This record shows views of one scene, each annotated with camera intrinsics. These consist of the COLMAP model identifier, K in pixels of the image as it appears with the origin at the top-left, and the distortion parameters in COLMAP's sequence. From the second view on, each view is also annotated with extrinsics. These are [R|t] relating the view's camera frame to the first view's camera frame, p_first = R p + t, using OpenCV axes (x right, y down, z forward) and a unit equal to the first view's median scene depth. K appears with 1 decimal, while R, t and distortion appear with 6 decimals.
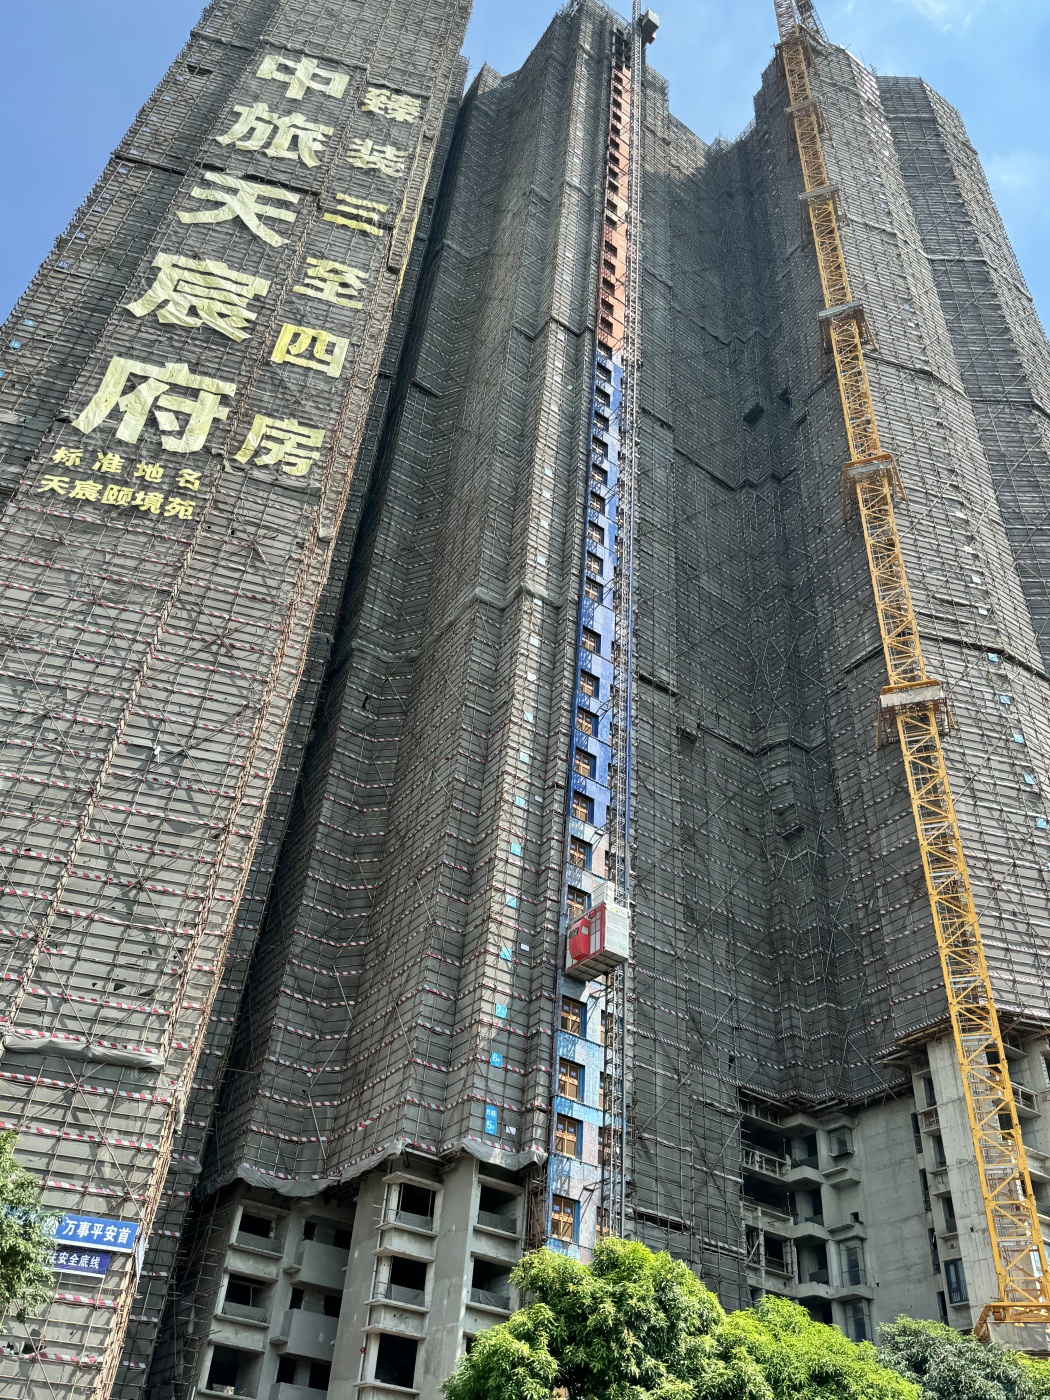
lens RADIAL K [[1128.9, 0, 525.0], [0, 1128.9, 700.0], [0, 0, 1]] dist [0.157943, -0.265203]
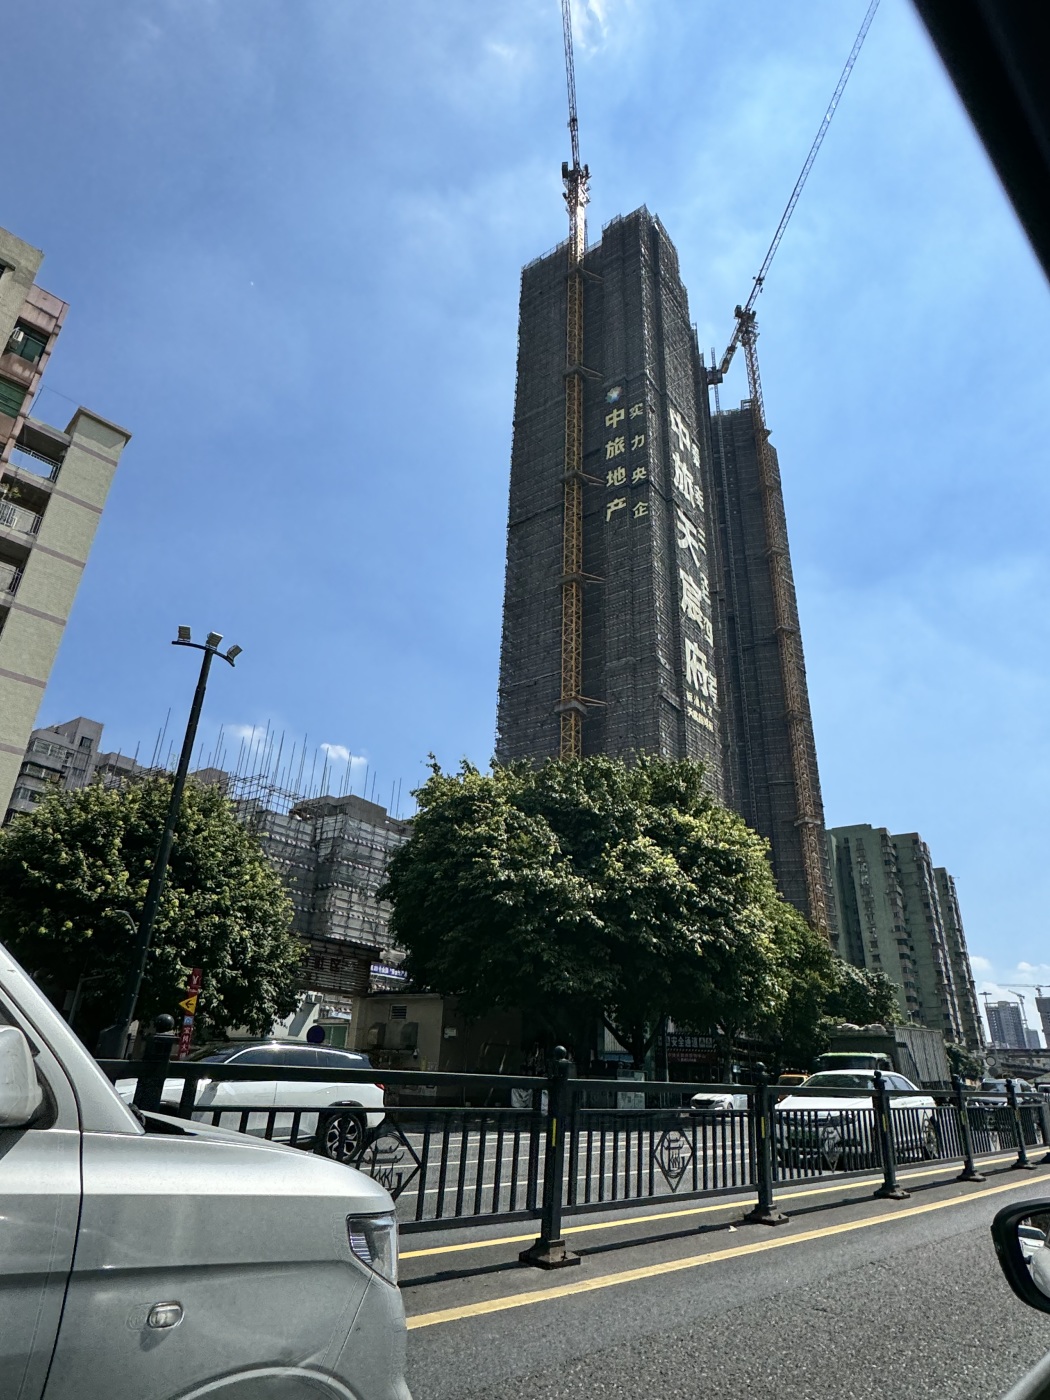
lens RADIAL K [[807.2, 0, 523.7], [0, 807.2, 707.3], [0, 0, 1]] dist [0.003502, 0.000382]
pose [[0.751440, 0.226259, 0.619795, -1.688769], [-0.400873, 0.902668, 0.156496, -0.307598], [-0.524060, -0.366057, 0.769001, -0.179459]]
